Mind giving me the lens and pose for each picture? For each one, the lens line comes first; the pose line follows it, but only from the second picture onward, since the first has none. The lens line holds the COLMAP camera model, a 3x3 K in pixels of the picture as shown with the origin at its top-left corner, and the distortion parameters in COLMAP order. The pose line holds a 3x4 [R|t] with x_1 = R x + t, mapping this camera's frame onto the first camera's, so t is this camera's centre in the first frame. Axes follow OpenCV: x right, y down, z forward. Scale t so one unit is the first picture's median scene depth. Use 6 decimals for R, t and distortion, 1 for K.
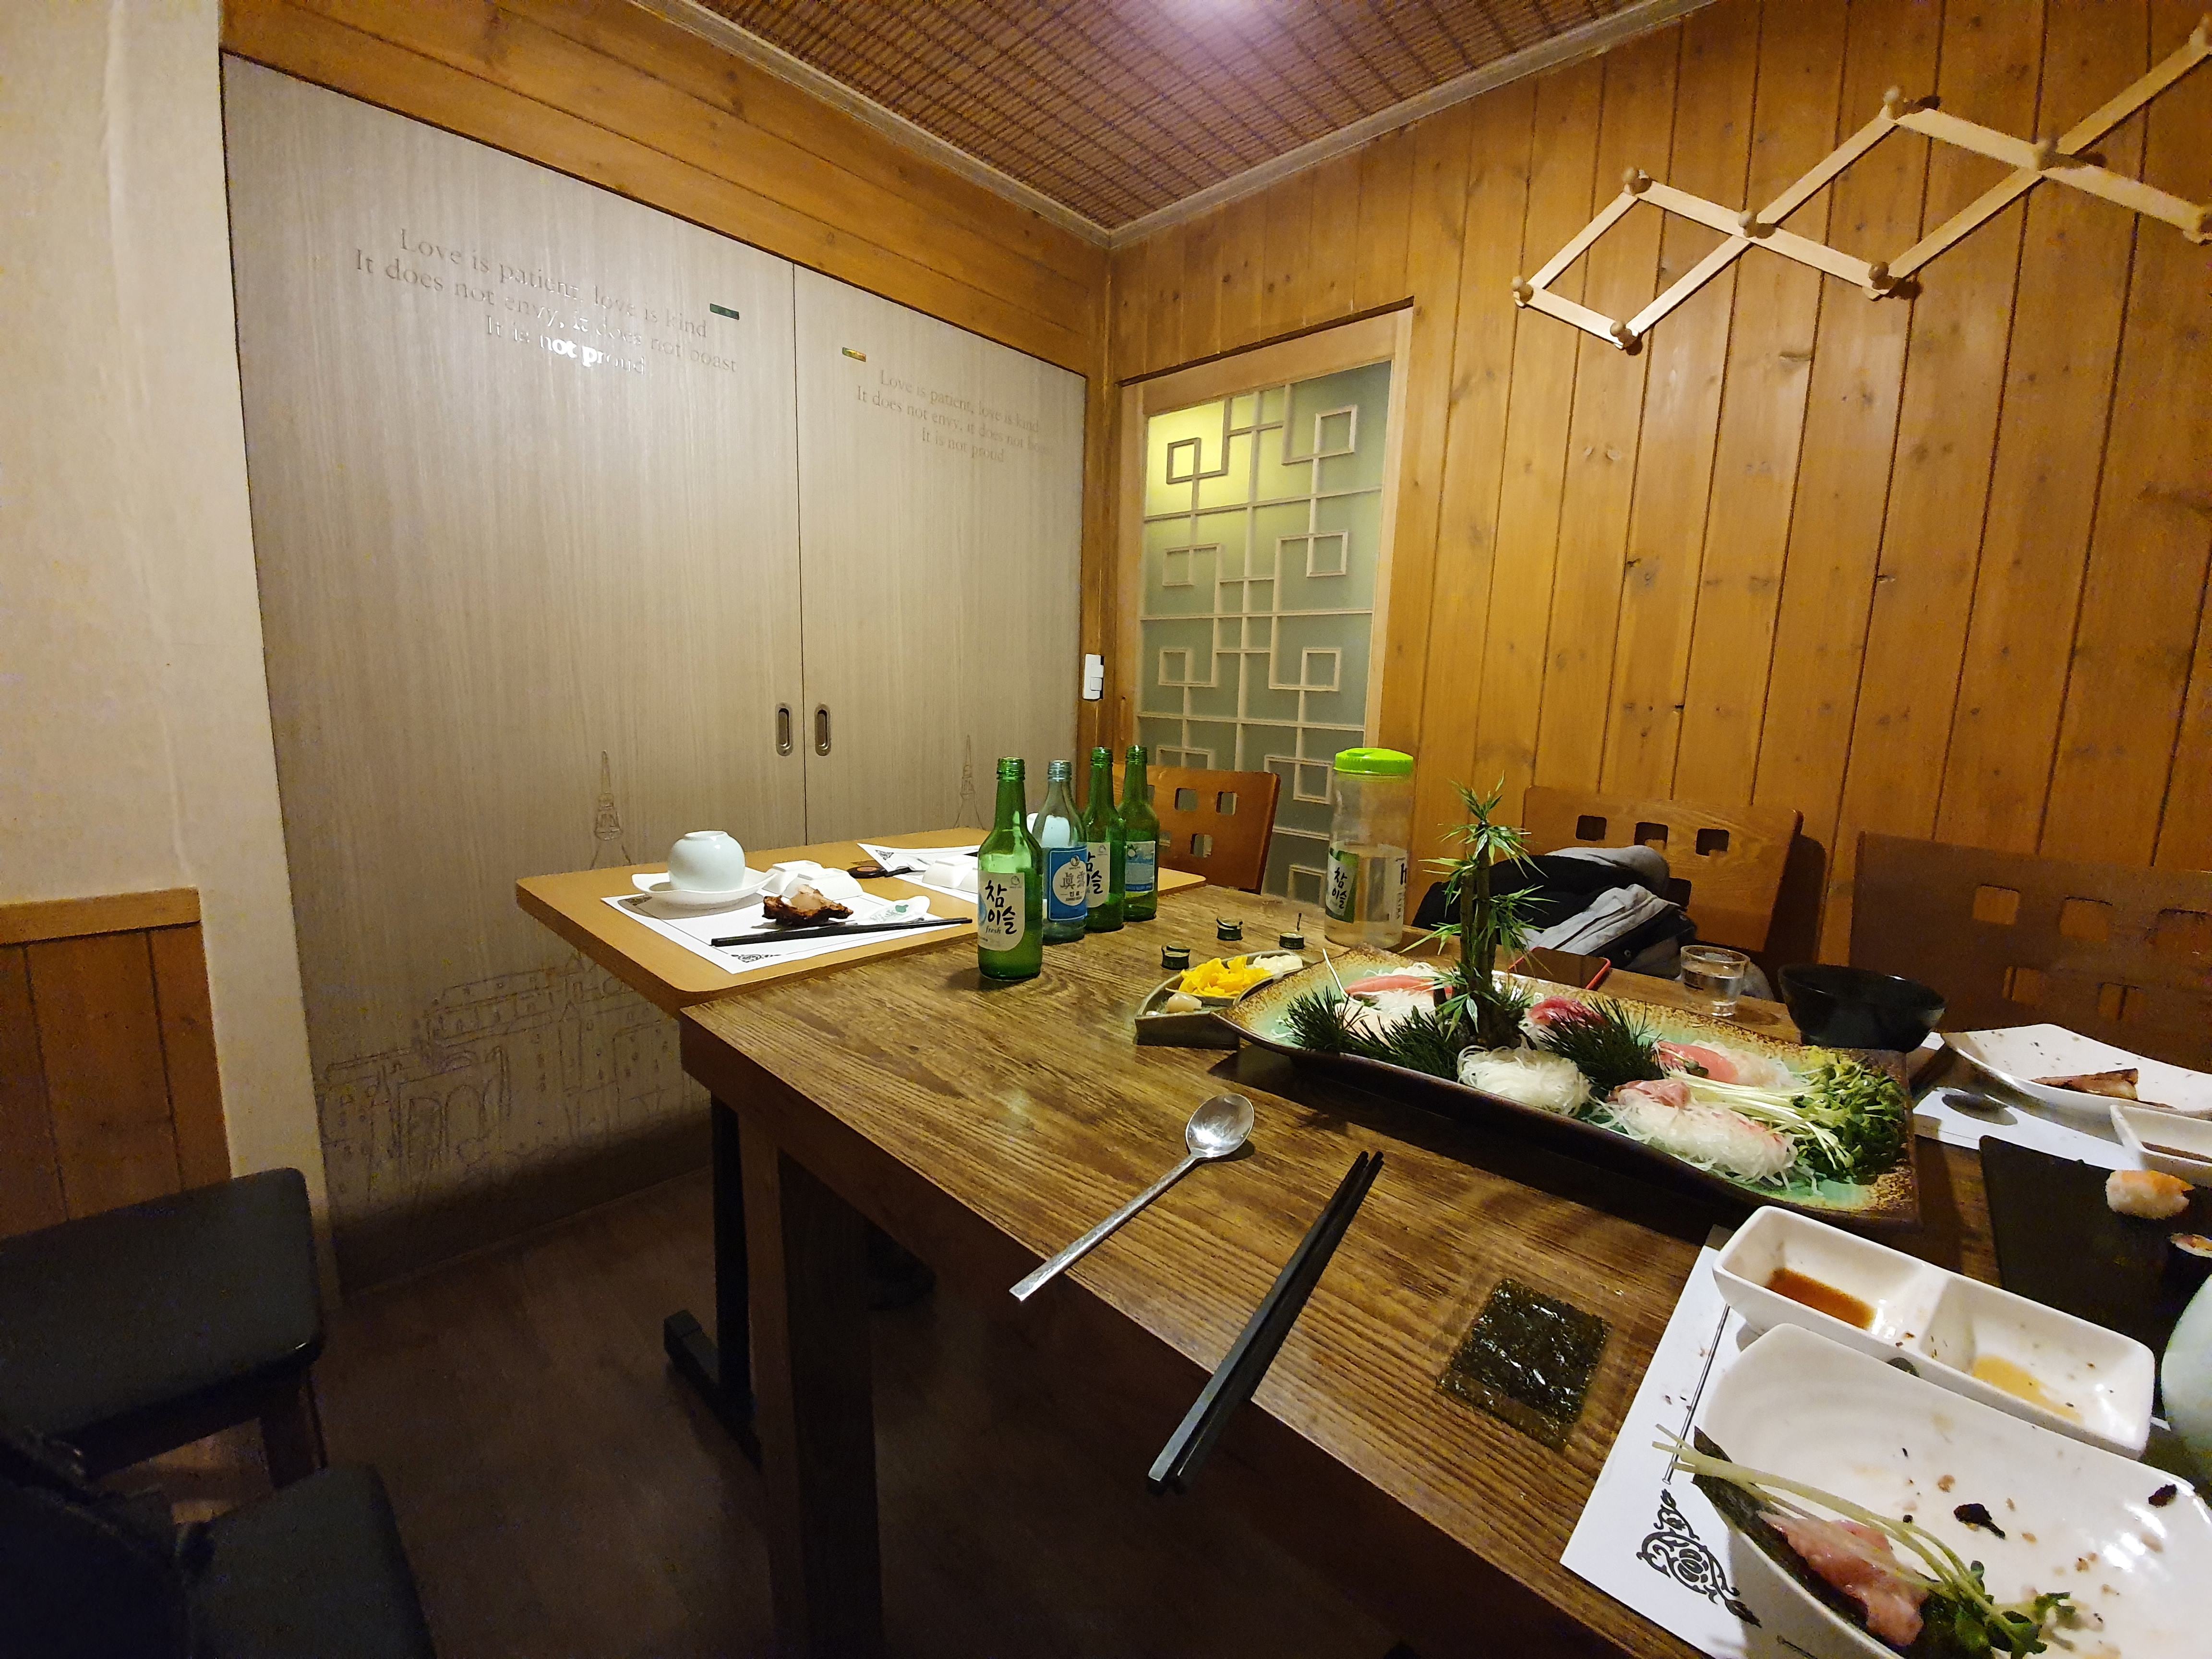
lens RADIAL K [[890.2, 0, 1130.7], [0, 890.2, 784.3], [0, 0, 1]] dist [0.016407, -0.019523]
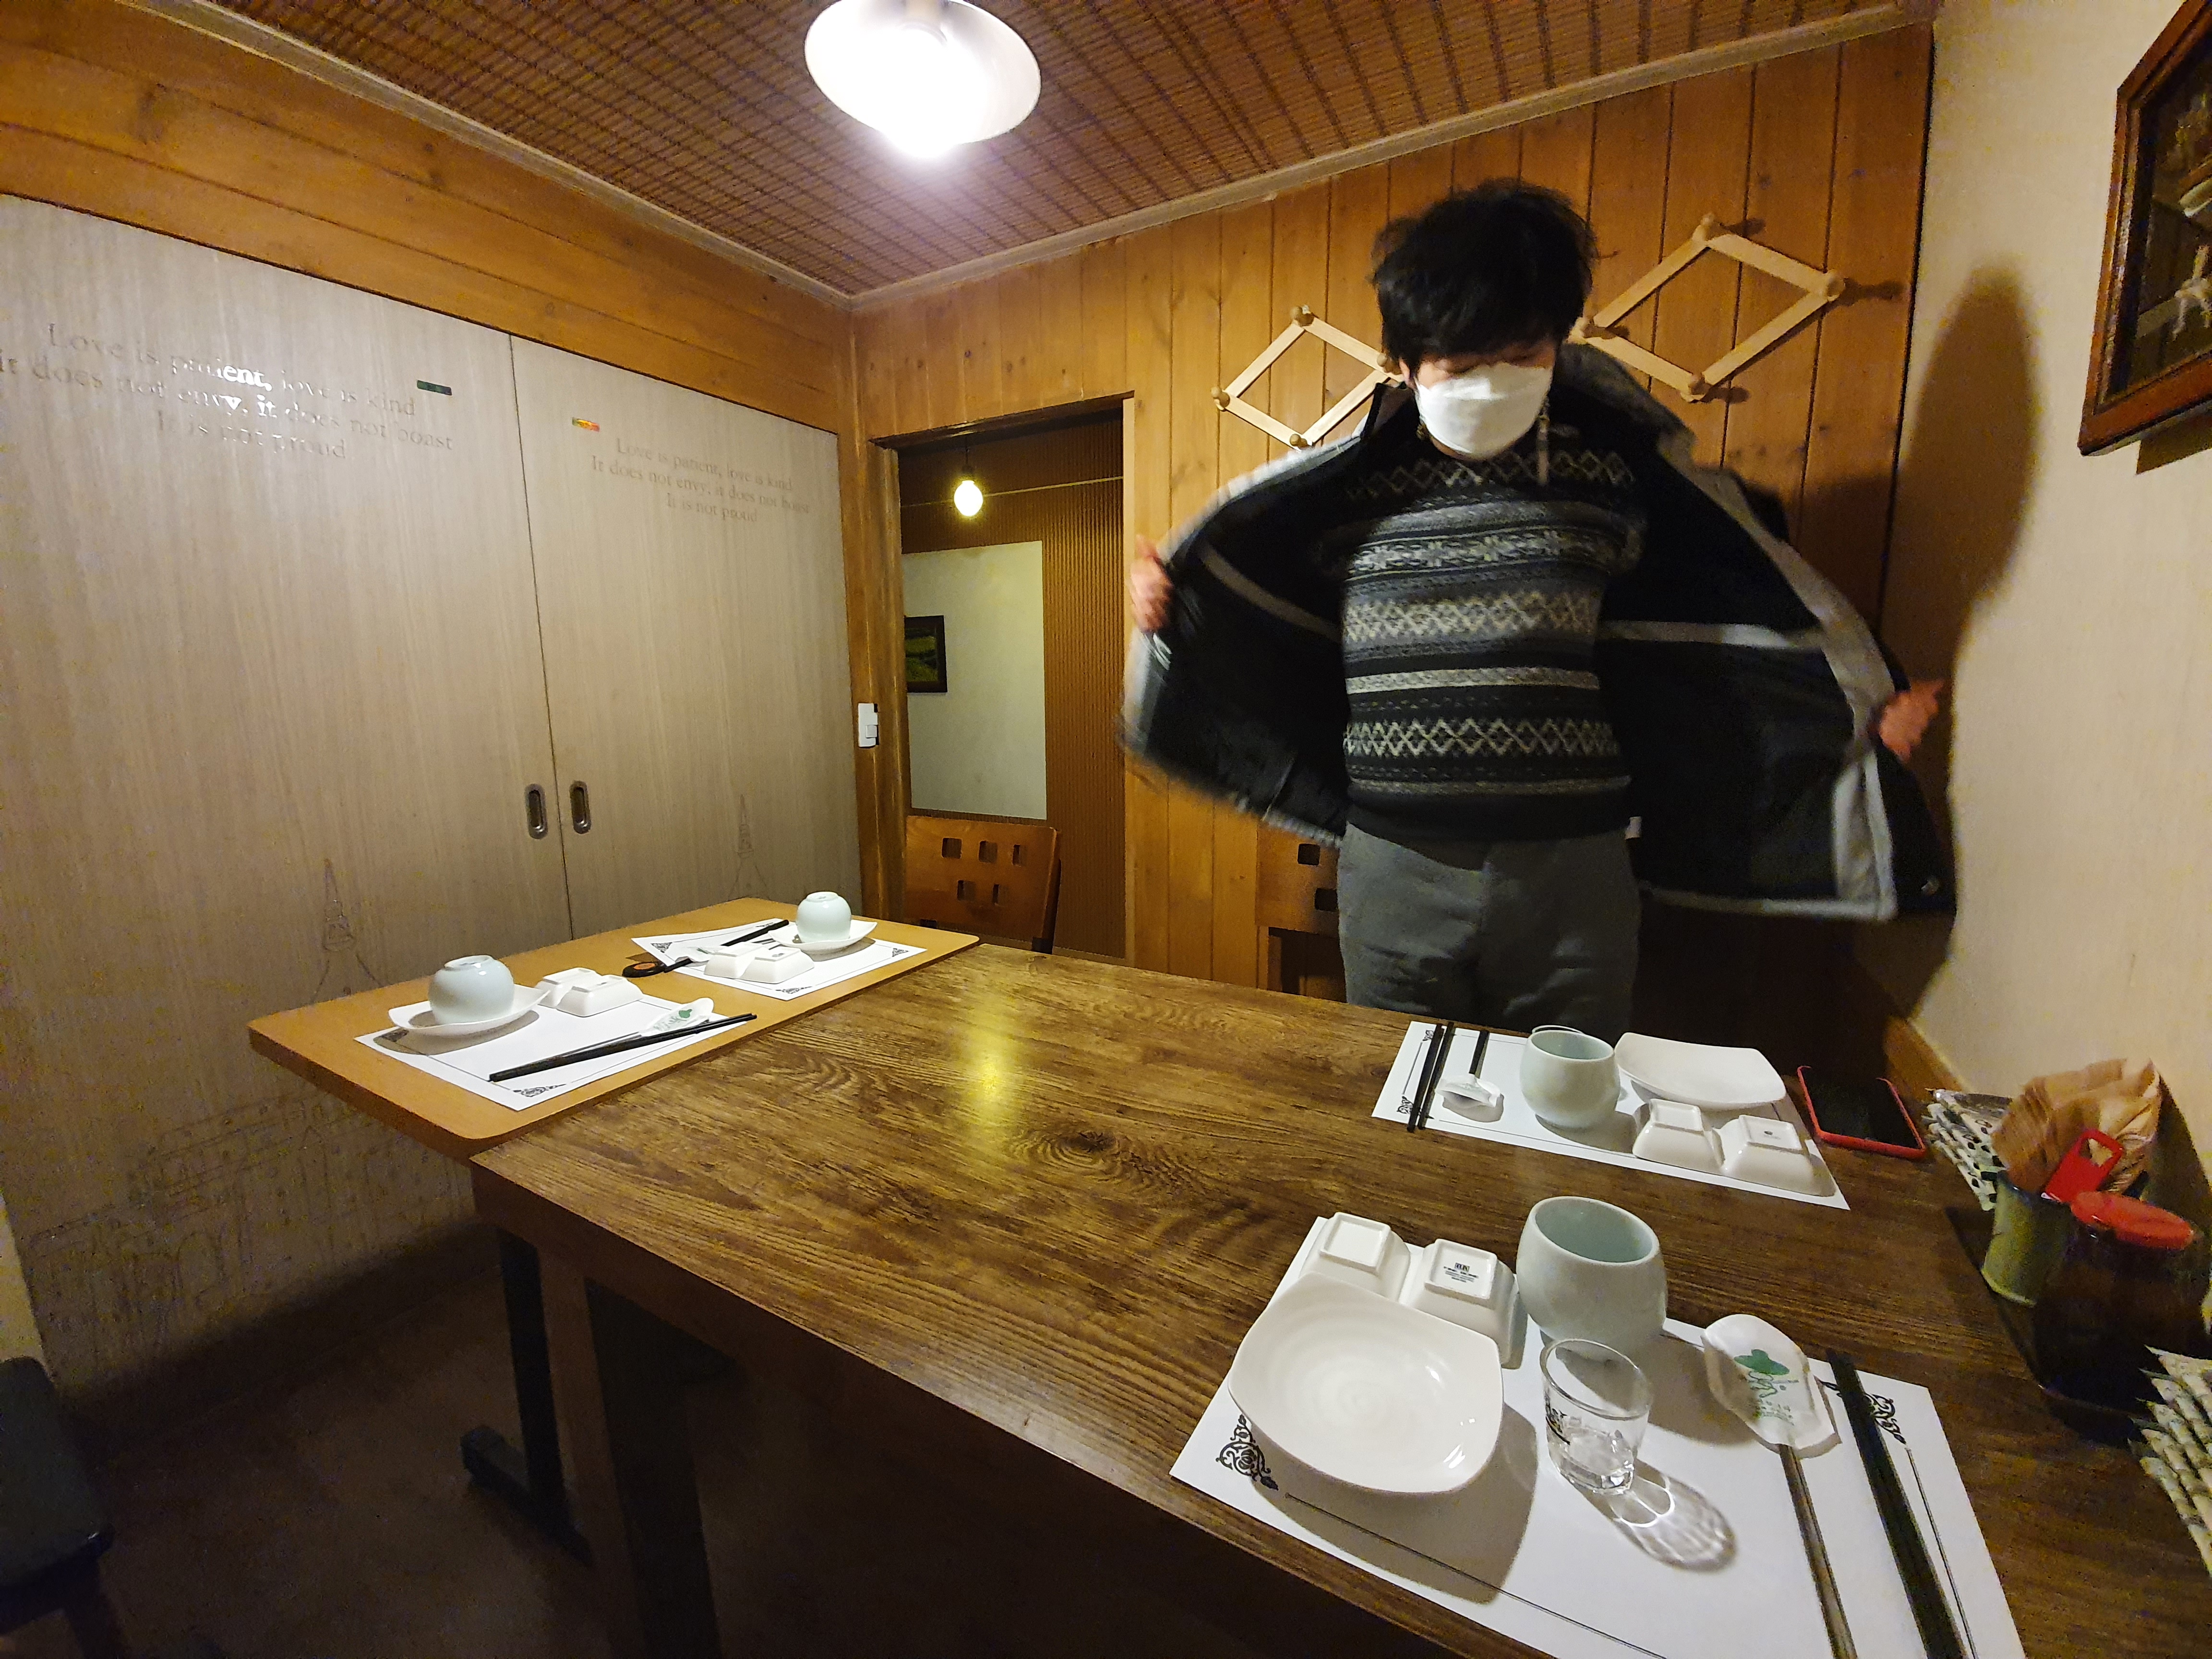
lens RADIAL K [[890.2, 0, 1130.7], [0, 890.2, 784.3], [0, 0, 1]] dist [0.016407, -0.019523]
pose [[0.971890, -0.072642, 0.223947, 0.029923], [0.070138, 0.997354, 0.019129, -0.087640], [-0.224744, -0.002885, 0.974414, -0.115850]]
